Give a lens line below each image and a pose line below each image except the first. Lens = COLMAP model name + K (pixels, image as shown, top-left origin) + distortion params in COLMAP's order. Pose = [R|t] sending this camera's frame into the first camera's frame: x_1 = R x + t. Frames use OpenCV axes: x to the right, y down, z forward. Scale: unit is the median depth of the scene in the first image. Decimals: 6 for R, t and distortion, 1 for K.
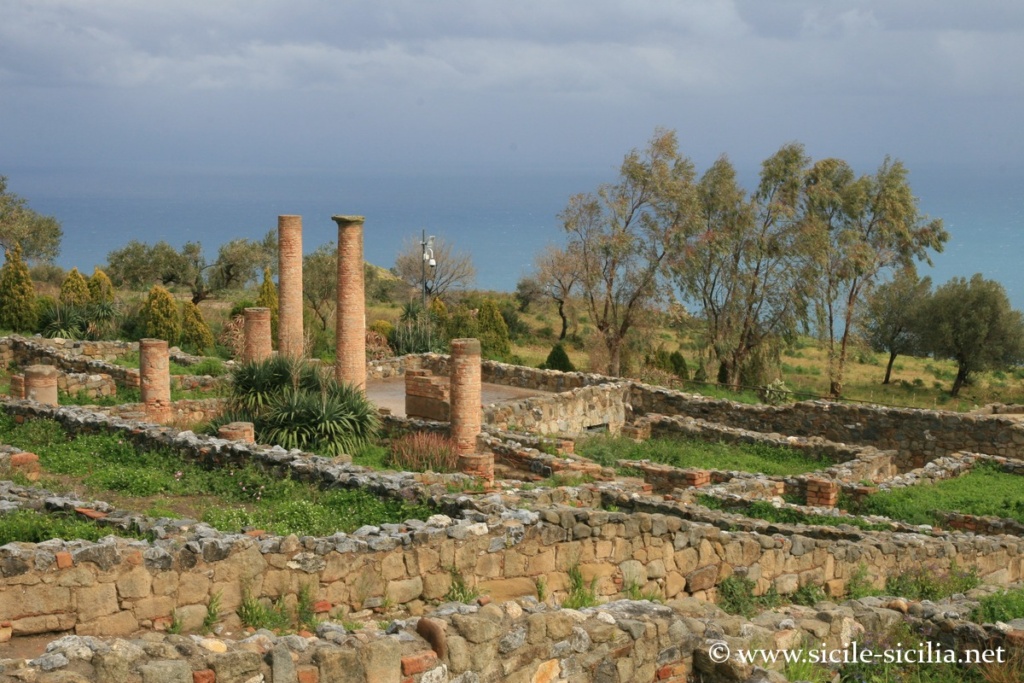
lens RADIAL K [[1707.5, 0, 513.6], [0, 1707.5, 341.8], [0, 0, 1]] dist [0.068575, 0.000000]
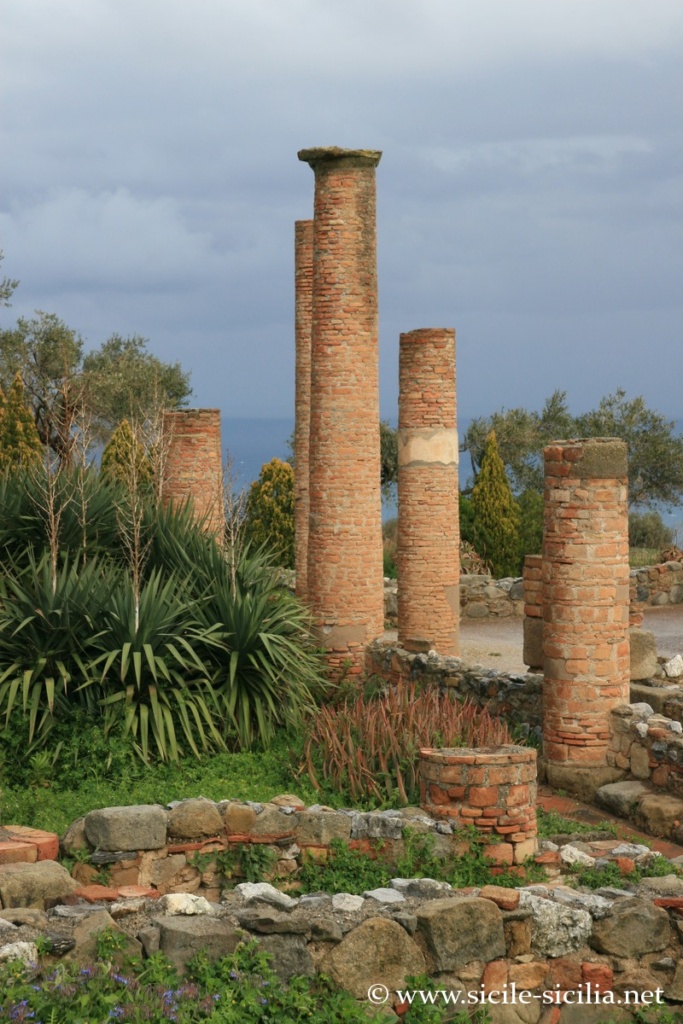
lens RADIAL K [[2178.0, 0, 339.7], [0, 2178.0, 512.7], [0, 0, 1]] dist [0.233059, 0.000000]
pose [[0.943951, 0.001623, -0.330082, 0.074584], [-0.021640, 0.998141, -0.056976, 0.041451], [0.329376, 0.060926, 0.942231, 0.557146]]
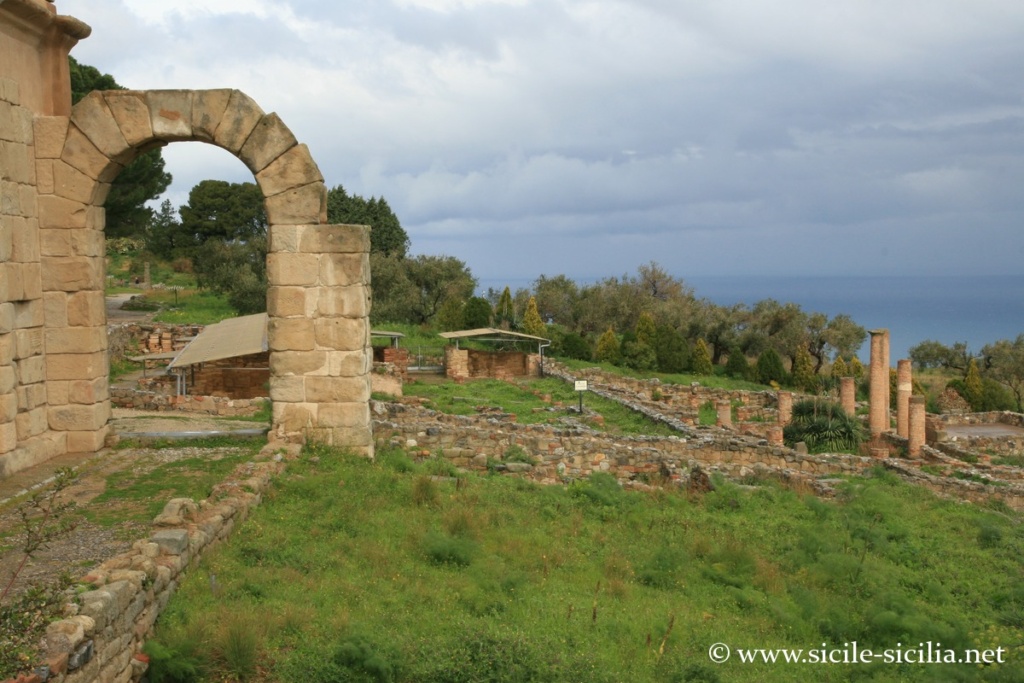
lens RADIAL K [[1444.3, 0, 510.6], [0, 1444.3, 344.2], [0, 0, 1]] dist [0.159516, 0.000000]
pose [[0.781059, 0.014668, -0.624285, 0.648343], [-0.047447, 0.998228, -0.035909, 0.021914], [0.622652, 0.057667, 0.780371, -0.582493]]
